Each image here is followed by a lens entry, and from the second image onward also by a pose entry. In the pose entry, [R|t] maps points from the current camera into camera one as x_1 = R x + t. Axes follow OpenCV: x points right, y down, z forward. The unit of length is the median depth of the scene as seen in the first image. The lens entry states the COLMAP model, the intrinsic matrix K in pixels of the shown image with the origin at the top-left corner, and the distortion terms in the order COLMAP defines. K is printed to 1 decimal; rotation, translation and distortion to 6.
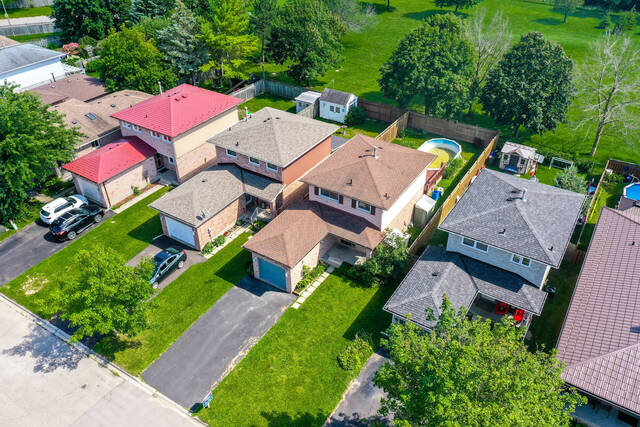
lens RADIAL K [[493.7, 0, 320.0], [0, 493.7, 213.5], [0, 0, 1]] dist [0.011489, 0.003233]
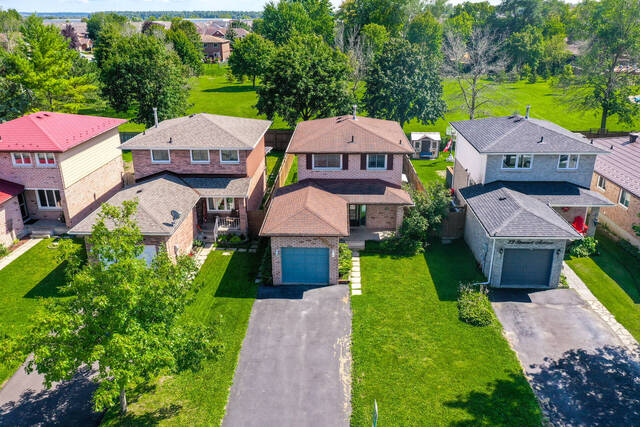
lens RADIAL K [[501.7, 0, 320.0], [0, 501.7, 213.5], [0, 0, 1]] dist [0.008084, -0.001114]
pose [[0.861488, -0.183016, 0.473650, -0.388337], [0.294794, 0.939759, -0.173061, 0.174392], [-0.413443, 0.288719, 0.863543, 0.325867]]
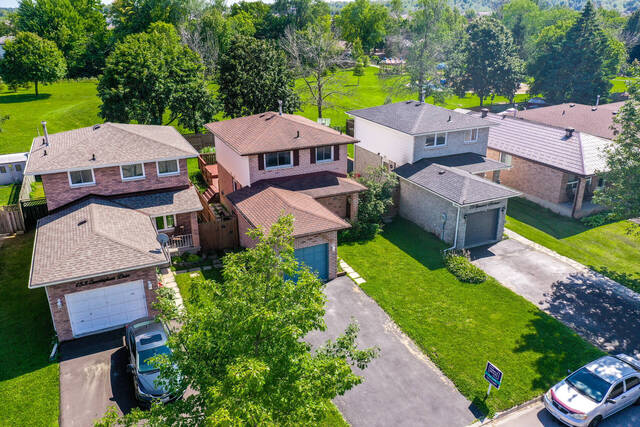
lens RADIAL K [[501.7, 0, 320.0], [0, 501.7, 213.5], [0, 0, 1]] dist [0.008084, -0.001114]
pose [[0.533736, -0.304416, 0.788959, -0.589209], [0.490098, 0.871654, 0.004769, 0.061161], [-0.689152, 0.384122, 0.614427, 0.499700]]
